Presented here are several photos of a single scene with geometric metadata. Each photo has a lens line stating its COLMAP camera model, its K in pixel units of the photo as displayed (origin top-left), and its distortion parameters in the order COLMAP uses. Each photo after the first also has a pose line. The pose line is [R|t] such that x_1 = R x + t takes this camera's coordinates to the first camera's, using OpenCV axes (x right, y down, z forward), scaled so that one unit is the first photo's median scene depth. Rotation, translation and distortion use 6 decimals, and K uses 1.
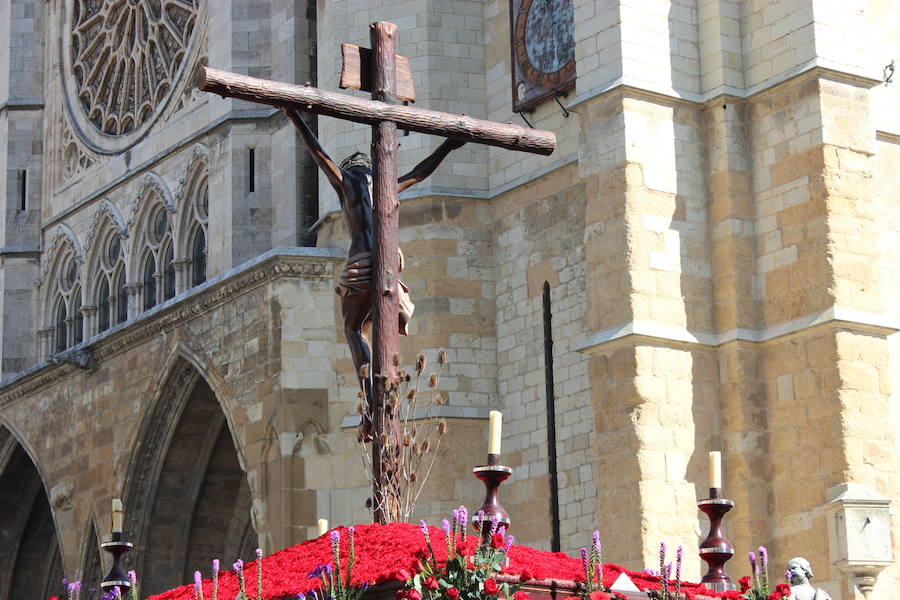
lens RADIAL K [[2159.4, 0, 450.0], [0, 2159.4, 300.0], [0, 0, 1]] dist [0.074104, 0.115854]
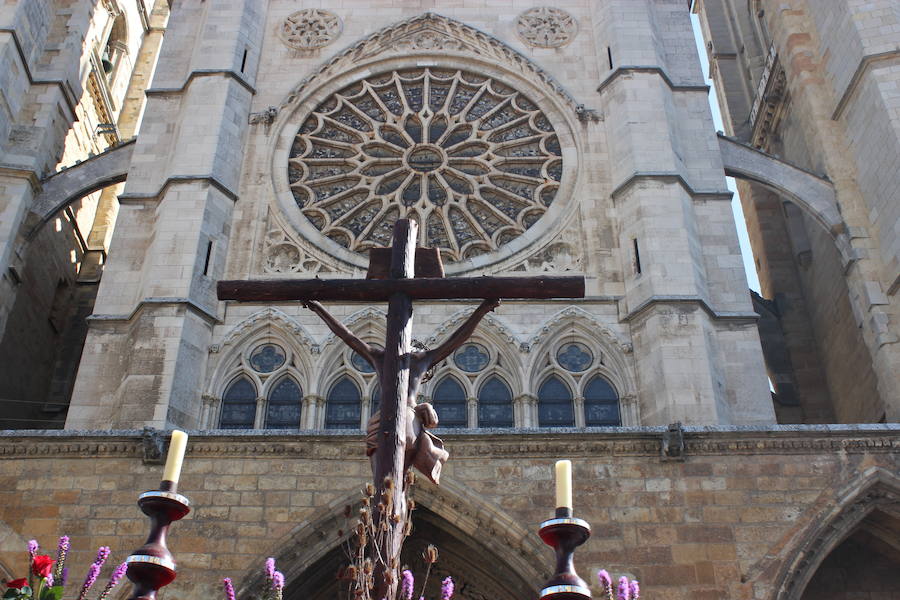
lens RADIAL K [[1052.0, 0, 450.0], [0, 1052.0, 300.0], [0, 0, 1]] dist [-0.008128, -0.017945]
pose [[0.566321, 0.506502, 0.650182, -0.484011], [-0.215660, 0.852461, -0.476236, 0.184888], [-0.795469, 0.129485, 0.591998, 0.720852]]
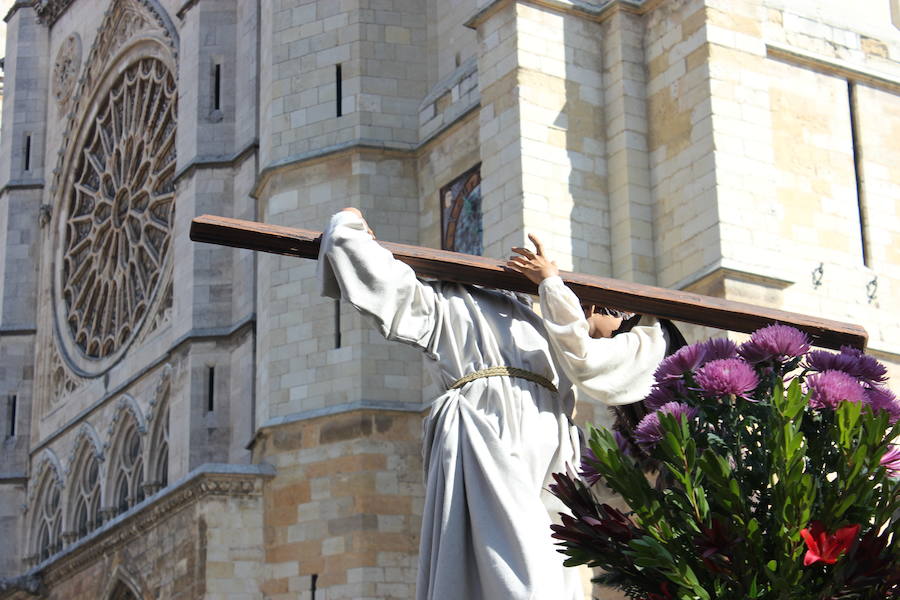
lens RADIAL K [[2159.4, 0, 450.0], [0, 2159.4, 300.0], [0, 0, 1]] dist [0.074104, 0.115854]
pose [[0.998274, -0.015214, -0.056719, 0.067031], [0.009009, 0.994100, -0.108089, 0.006340], [0.058029, 0.107392, 0.992522, 0.025012]]
